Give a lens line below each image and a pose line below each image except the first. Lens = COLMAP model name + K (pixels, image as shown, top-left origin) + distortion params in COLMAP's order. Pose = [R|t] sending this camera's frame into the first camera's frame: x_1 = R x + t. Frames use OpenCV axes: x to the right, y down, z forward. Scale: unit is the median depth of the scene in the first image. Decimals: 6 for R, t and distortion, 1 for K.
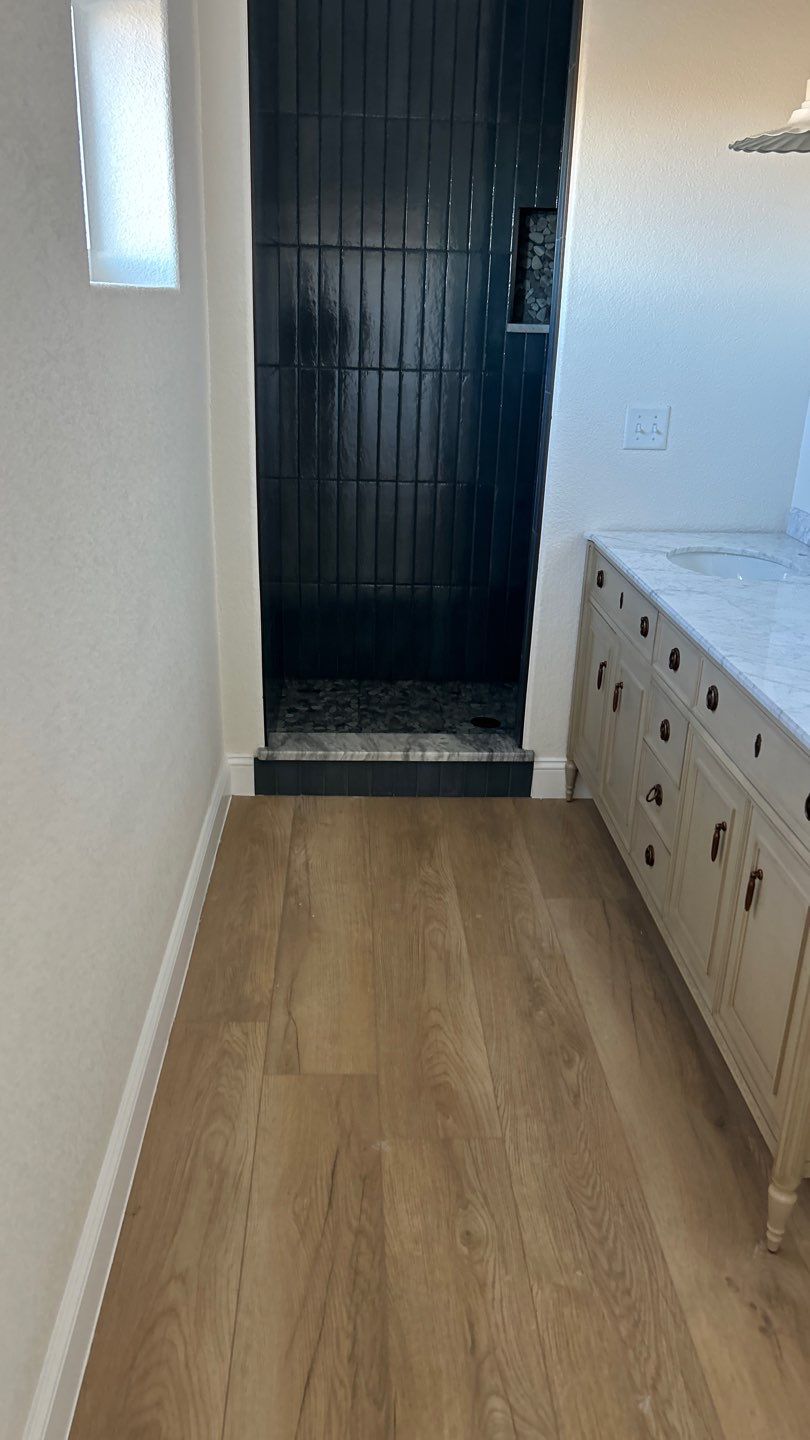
lens RADIAL K [[1077.0, 0, 402.2], [0, 1077.0, 724.4], [0, 0, 1]] dist [0.060989, -0.071642]
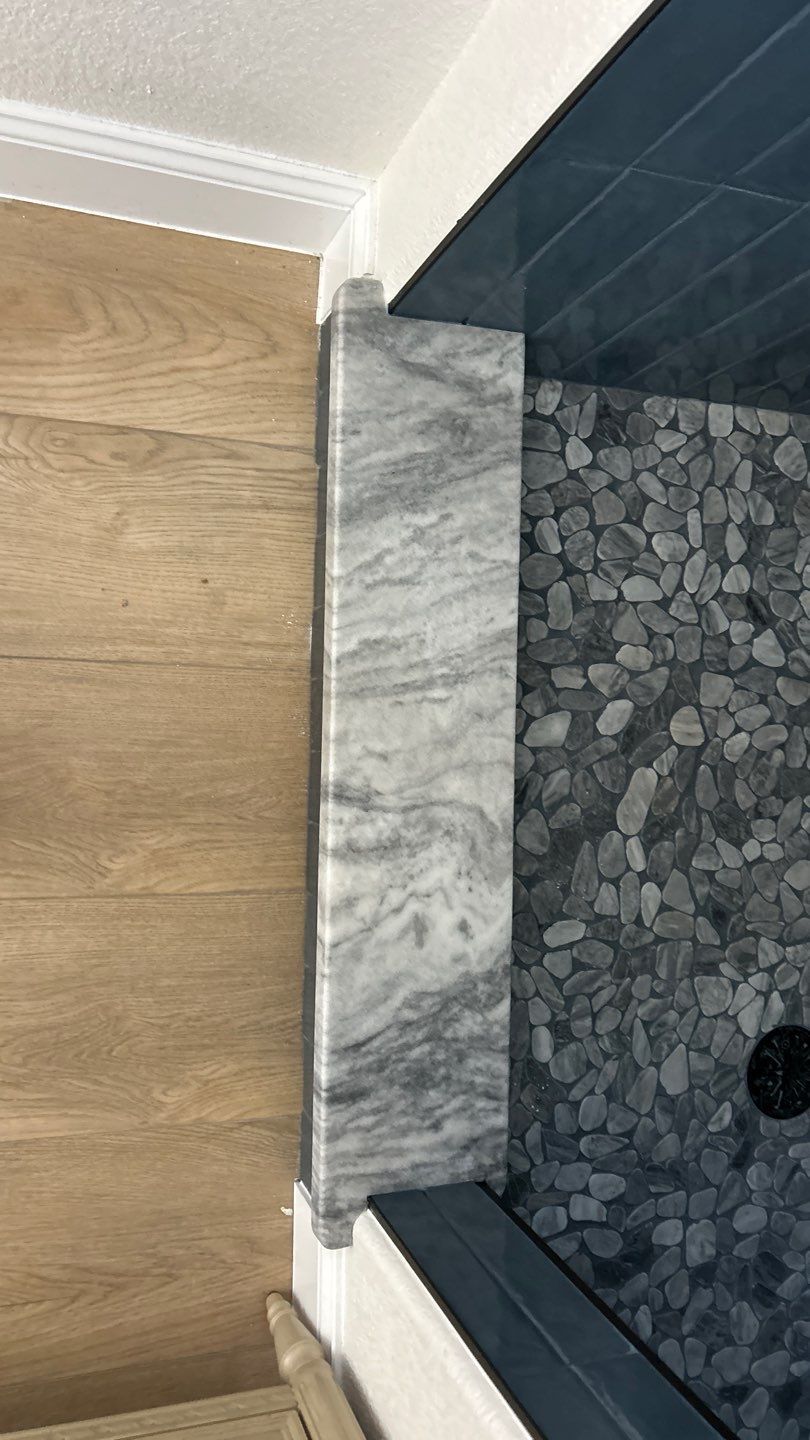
lens RADIAL K [[1077.0, 0, 402.2], [0, 1077.0, 724.4], [0, 0, 1]] dist [0.060989, -0.071642]
pose [[-0.065308, 0.996903, -0.043802, -0.002583], [-0.634402, -0.007597, 0.772966, -0.170617], [0.770240, 0.078269, 0.632933, 0.685481]]
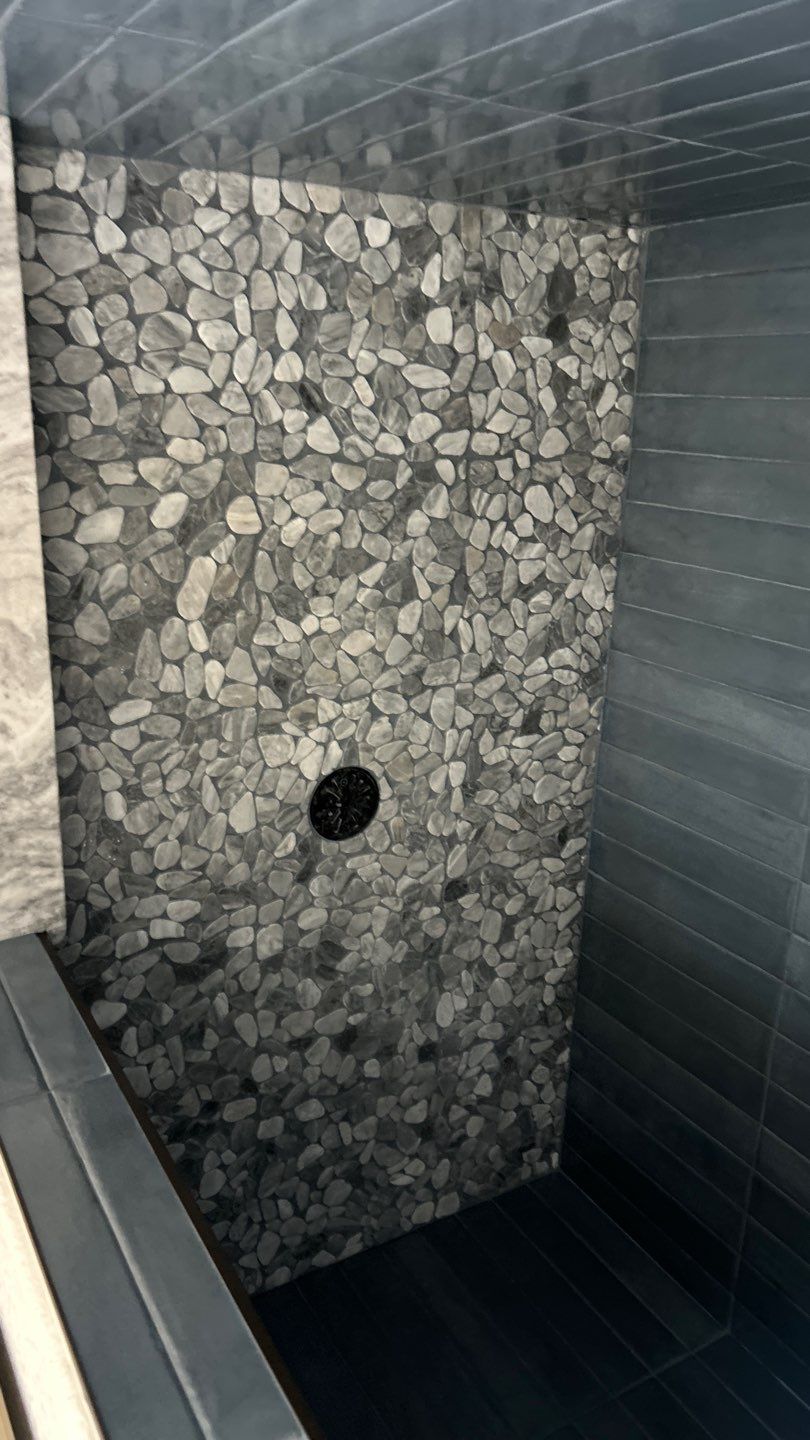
lens RADIAL K [[1077.0, 0, 402.2], [0, 1077.0, 724.4], [0, 0, 1]] dist [0.060989, -0.071642]
pose [[-0.061765, 0.964526, 0.256661, -0.045400], [-0.771819, -0.209202, 0.600441, -0.229735], [0.632835, -0.161009, 0.757361, 0.713619]]
